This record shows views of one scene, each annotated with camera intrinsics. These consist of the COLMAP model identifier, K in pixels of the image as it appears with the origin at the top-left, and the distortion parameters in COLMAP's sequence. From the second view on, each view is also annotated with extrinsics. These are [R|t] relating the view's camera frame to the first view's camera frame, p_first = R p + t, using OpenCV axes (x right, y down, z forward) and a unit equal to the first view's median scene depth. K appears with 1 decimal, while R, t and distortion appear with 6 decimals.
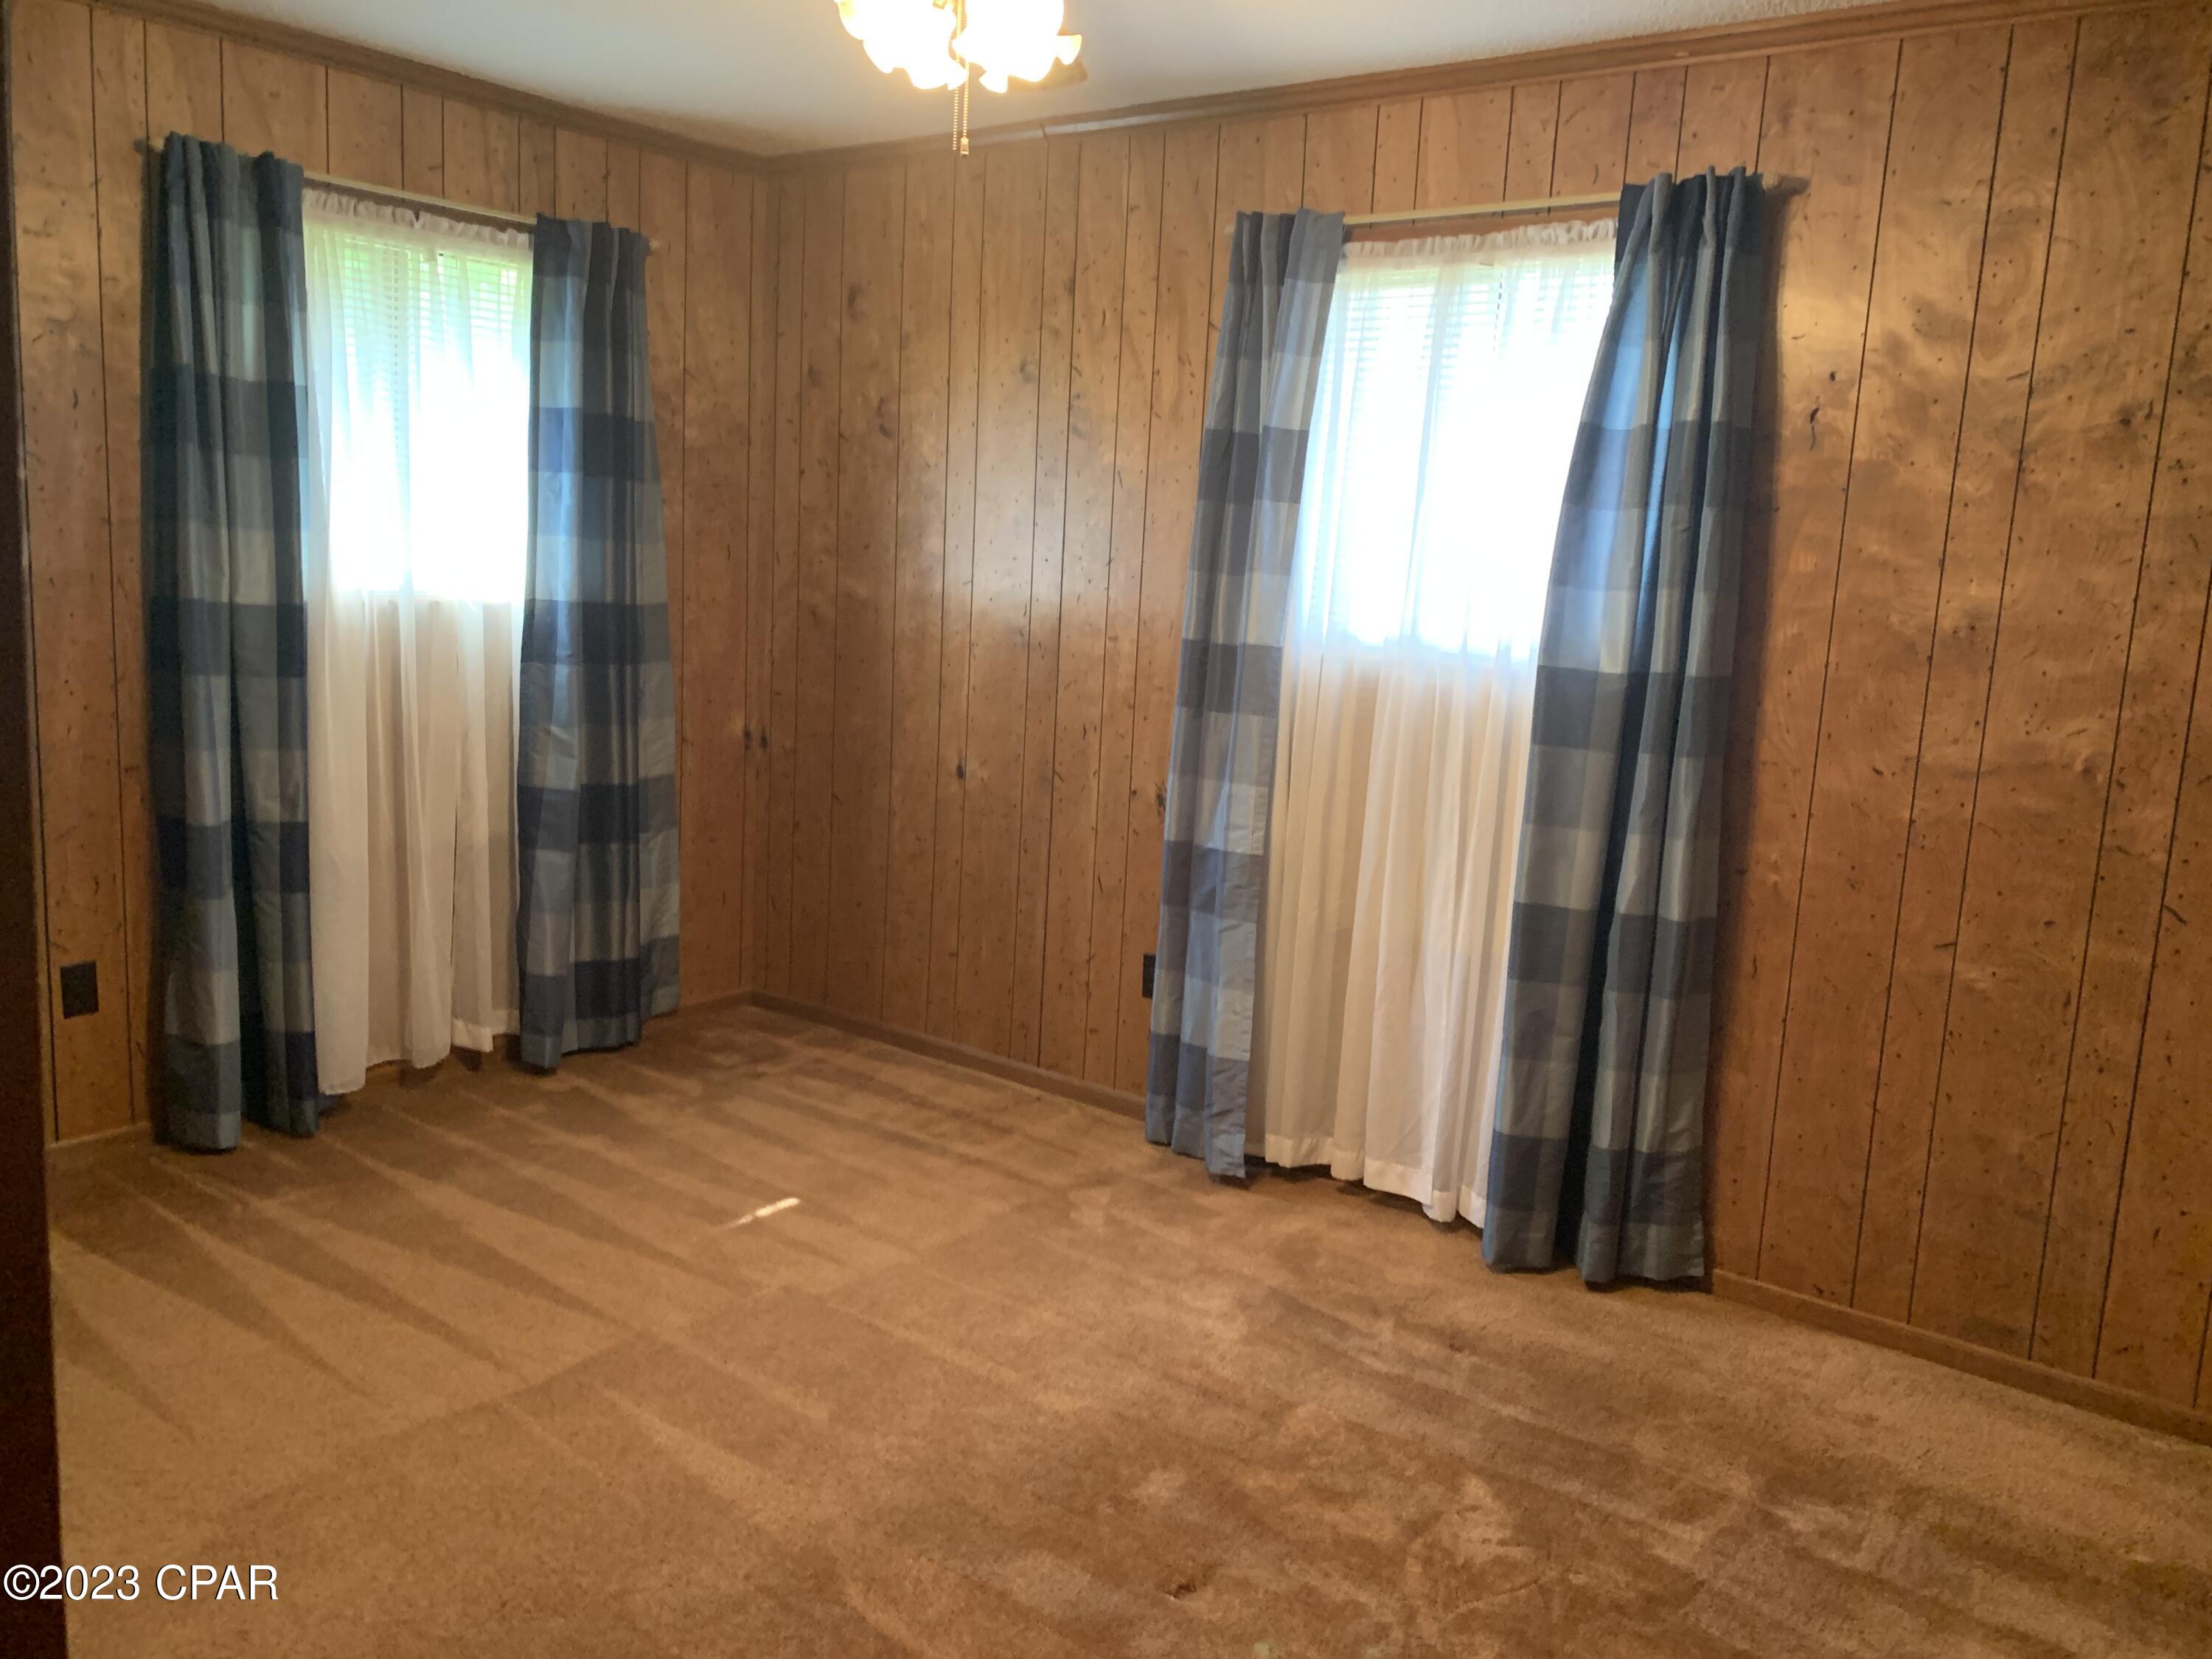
lens RADIAL K [[1697.6, 0, 1101.2], [0, 1697.6, 833.9], [0, 0, 1]] dist [0.057597, -0.065303]
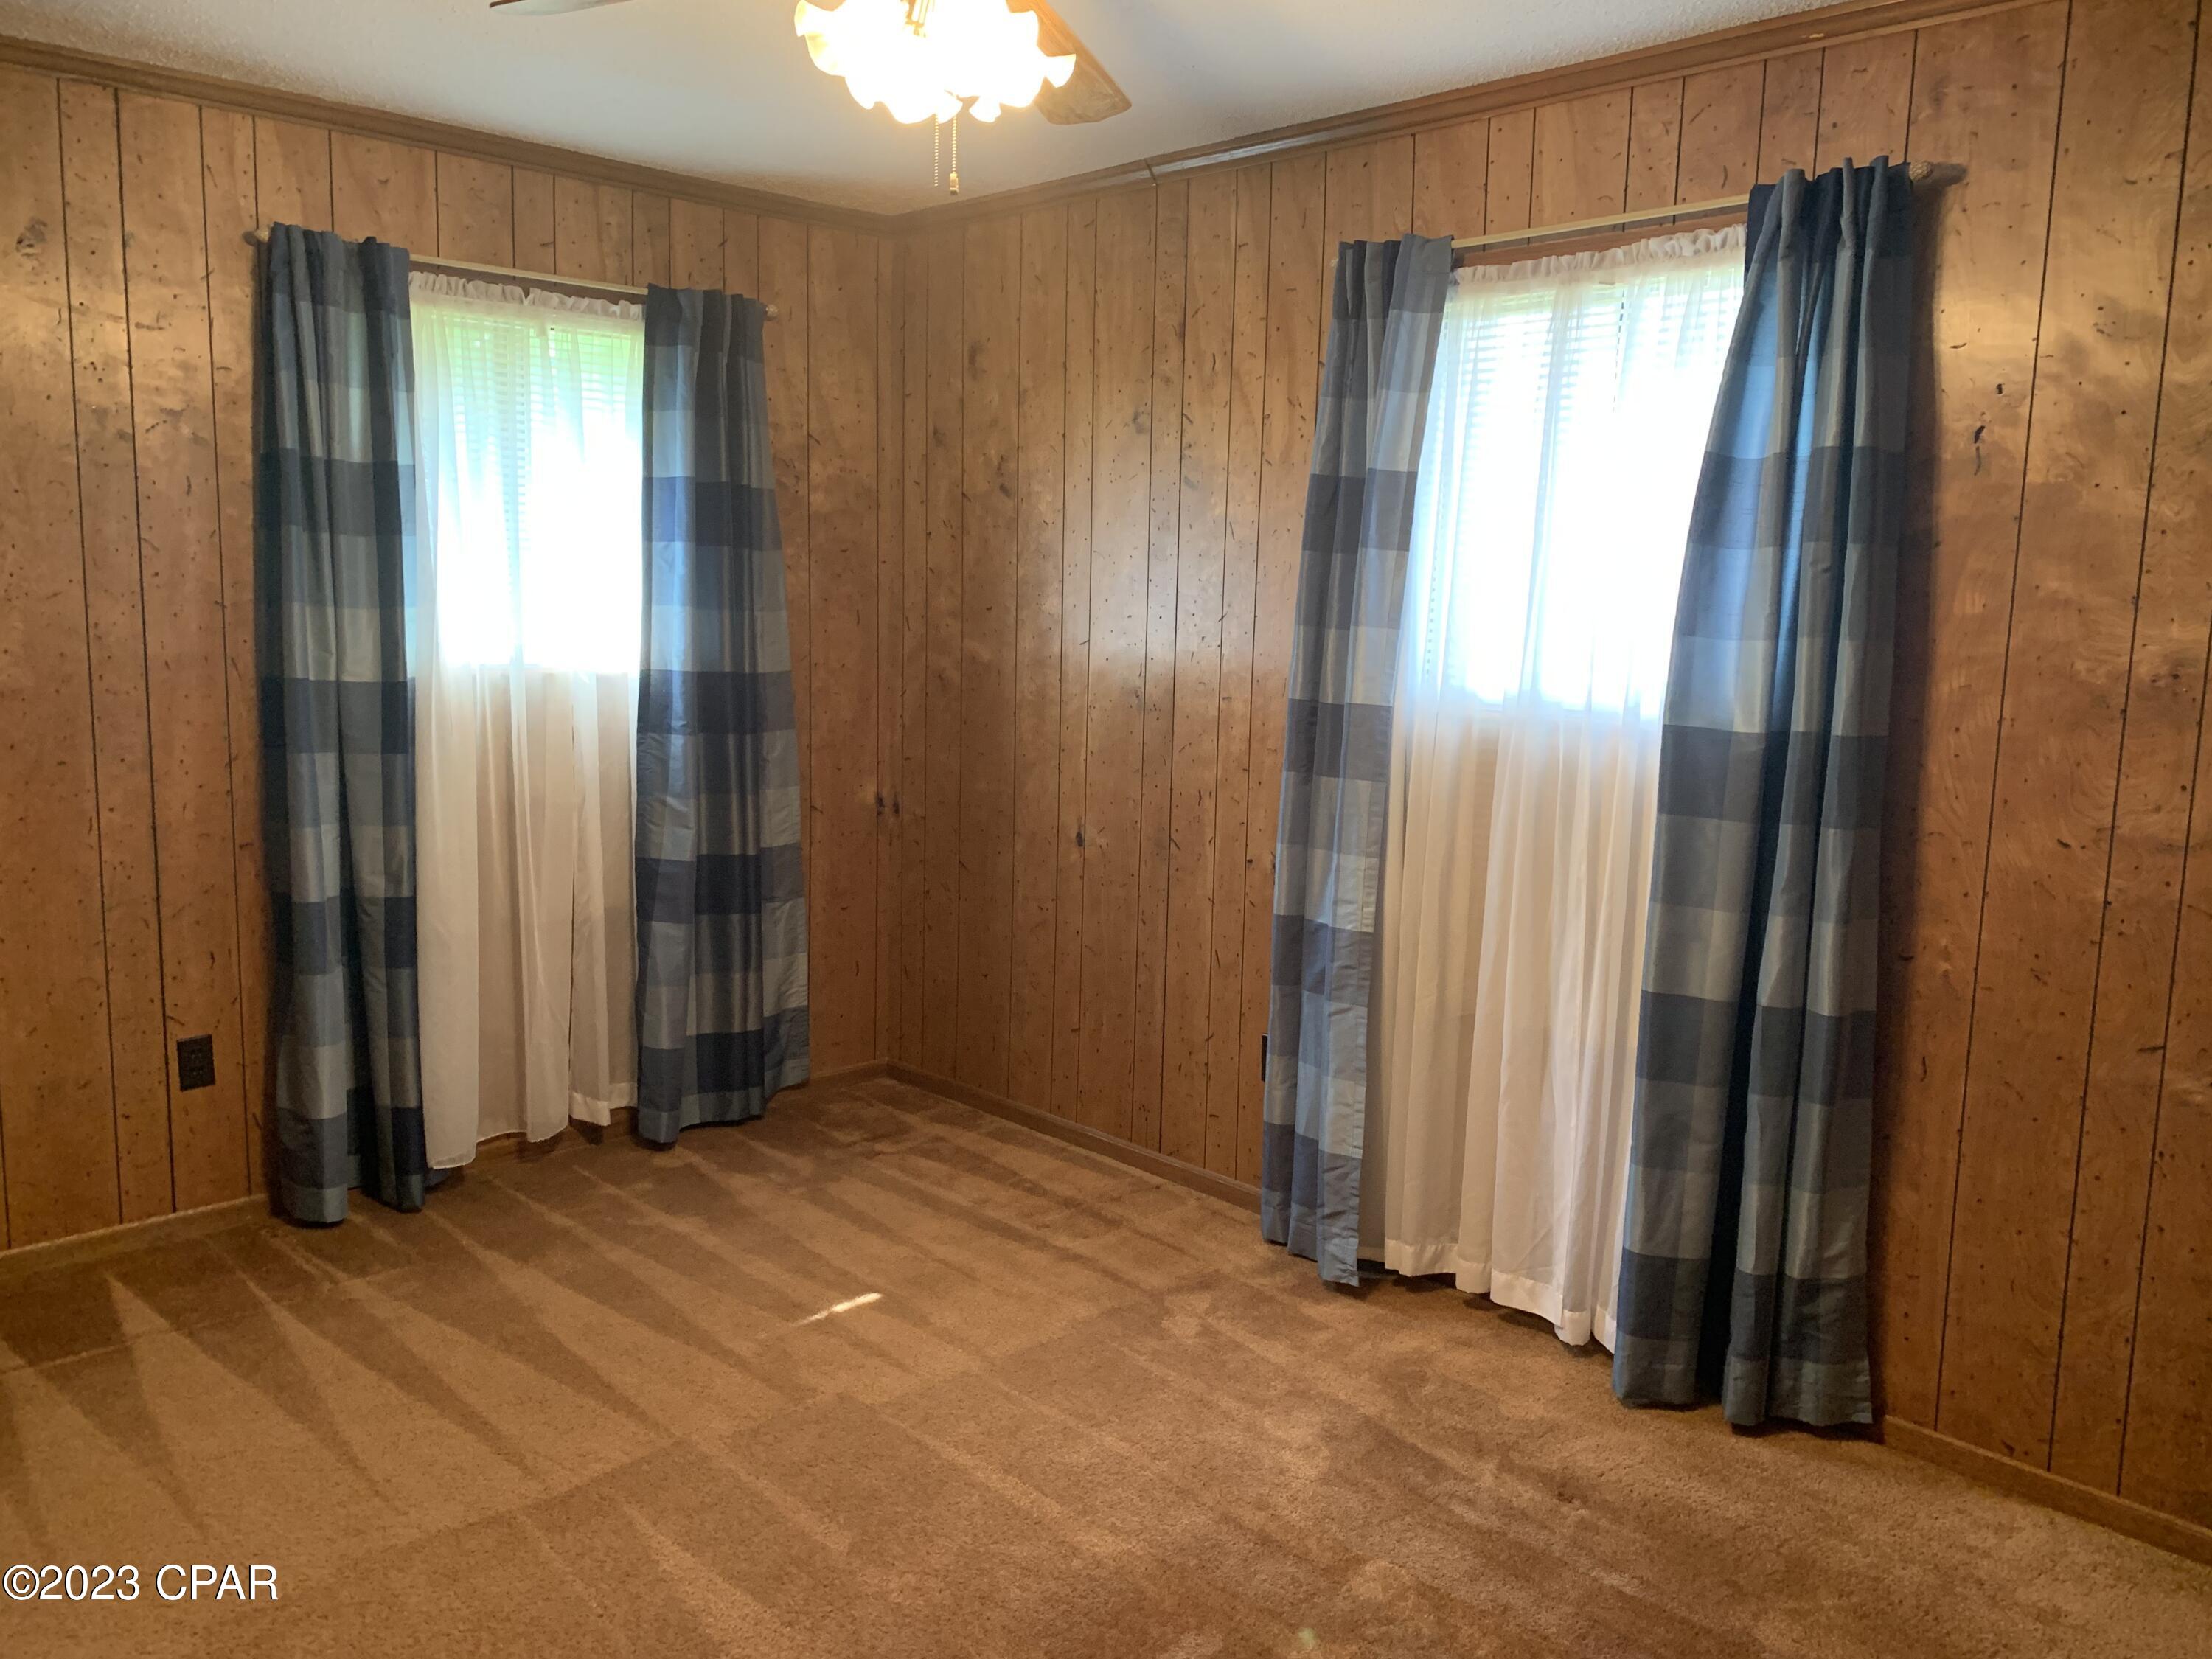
lens RADIAL K [[1697.6, 0, 1111.3], [0, 1697.6, 838.8], [0, 0, 1]] dist [0.057597, -0.065303]
pose [[0.989536, -0.005124, -0.144196, 0.094386], [0.001231, 0.999633, -0.027074, -0.014655], [0.144282, 0.026613, 0.989179, 0.073336]]
